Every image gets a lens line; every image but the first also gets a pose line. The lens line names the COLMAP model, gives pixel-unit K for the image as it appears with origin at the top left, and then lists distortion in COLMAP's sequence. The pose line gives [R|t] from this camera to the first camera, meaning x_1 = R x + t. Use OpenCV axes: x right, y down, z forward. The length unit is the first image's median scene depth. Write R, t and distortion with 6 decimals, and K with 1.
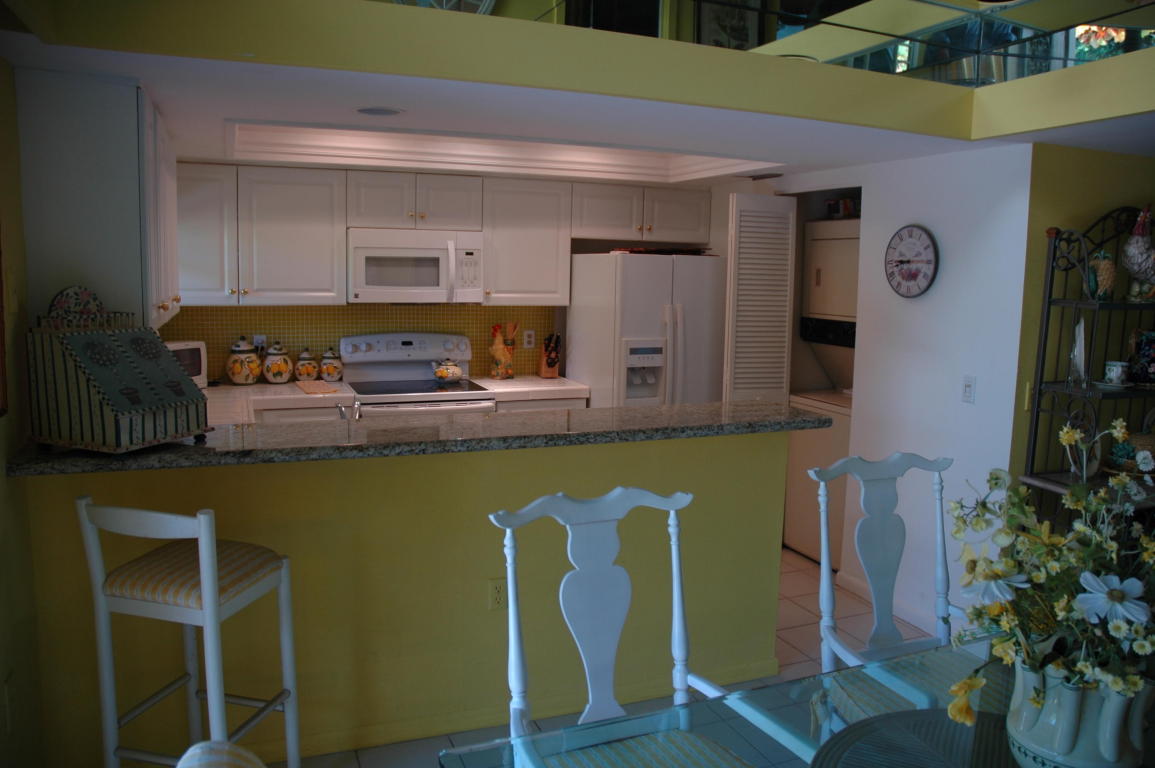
lens RADIAL K [[882.5, 0, 578.8], [0, 882.5, 386.6], [0, 0, 1]] dist [-0.173902, 0.145437]
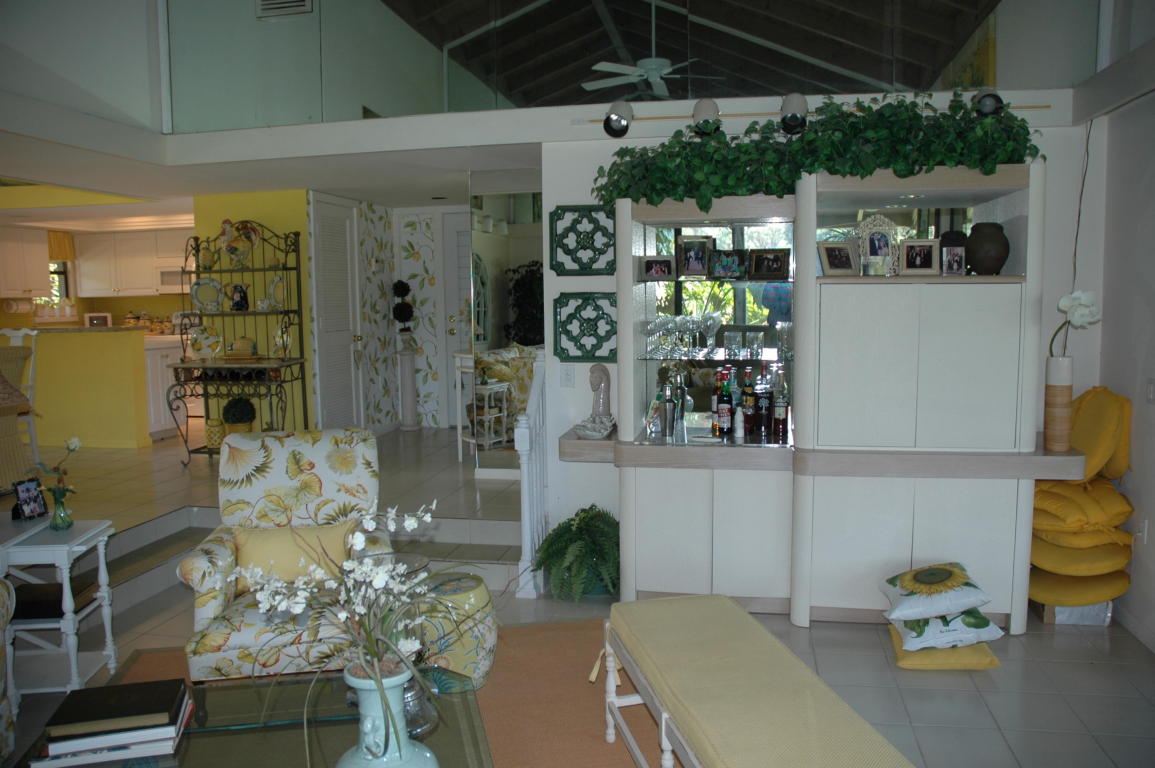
lens RADIAL K [[882.5, 0, 601.5], [0, 882.5, 384.1], [0, 0, 1]] dist [-0.173902, 0.145437]
pose [[0.840531, 0.023376, -0.541259, 1.705460], [-0.041833, 0.998886, -0.021824, 0.117243], [0.540146, 0.040987, 0.840573, -0.128581]]
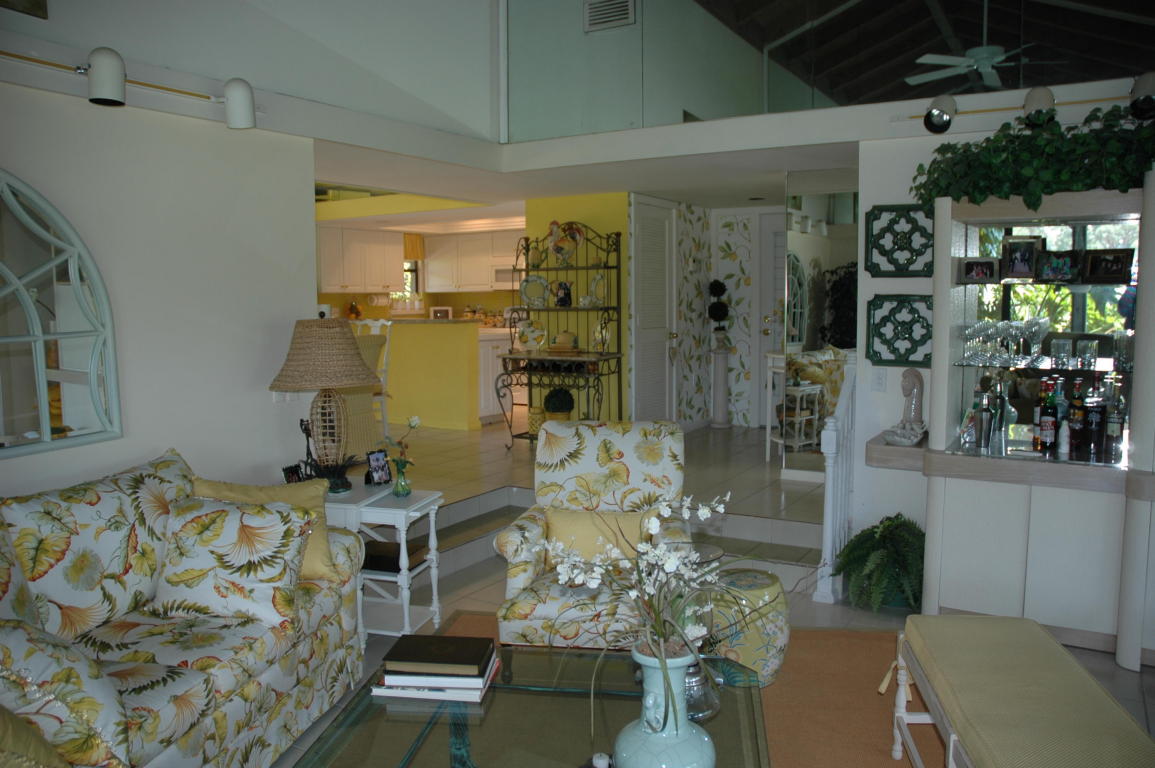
lens RADIAL K [[882.5, 0, 599.2], [0, 882.5, 382.0], [0, 0, 1]] dist [-0.173902, 0.145437]
pose [[0.596004, 0.051426, -0.801333, 1.717219], [-0.087969, 0.996122, -0.001502, 0.118980], [0.798149, 0.071388, 0.598216, -0.130459]]
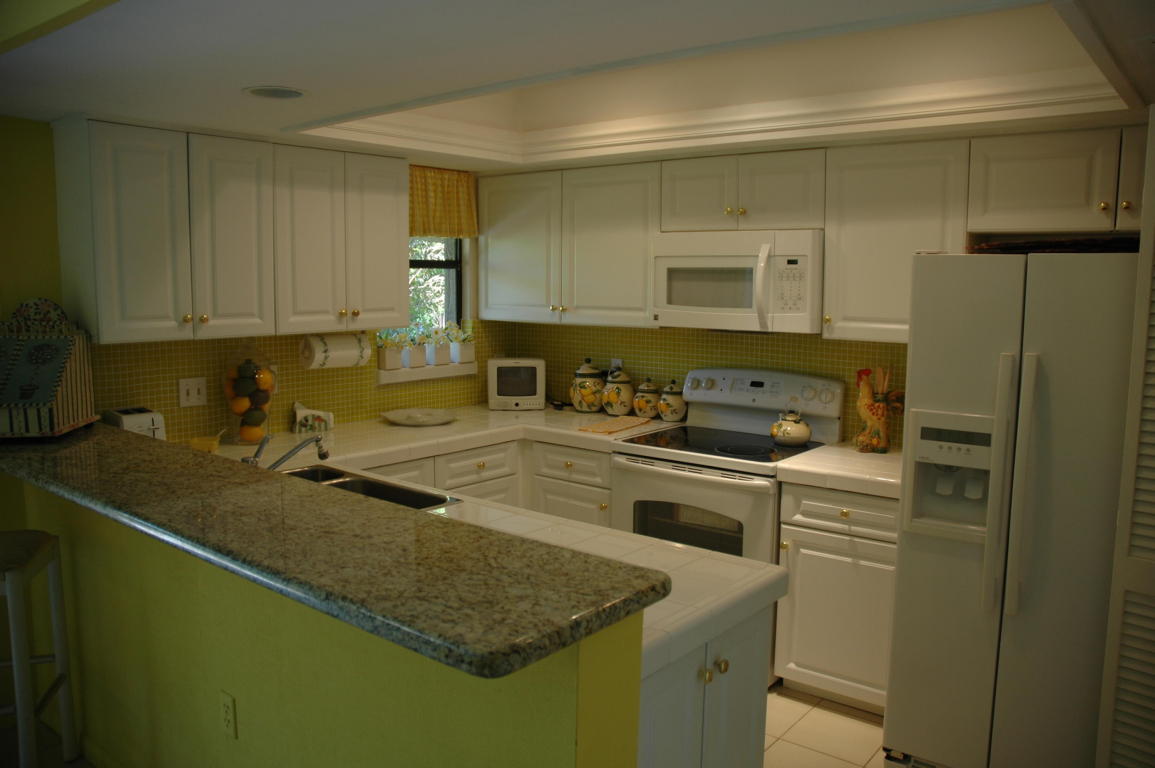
lens RADIAL K [[882.5, 0, 609.5], [0, 882.5, 381.5], [0, 0, 1]] dist [-0.173902, 0.145437]
pose [[0.490623, 0.083907, -0.867322, 0.414149], [-0.113907, 0.992988, 0.031630, -0.064810], [0.863895, 0.083276, 0.496741, 0.552334]]
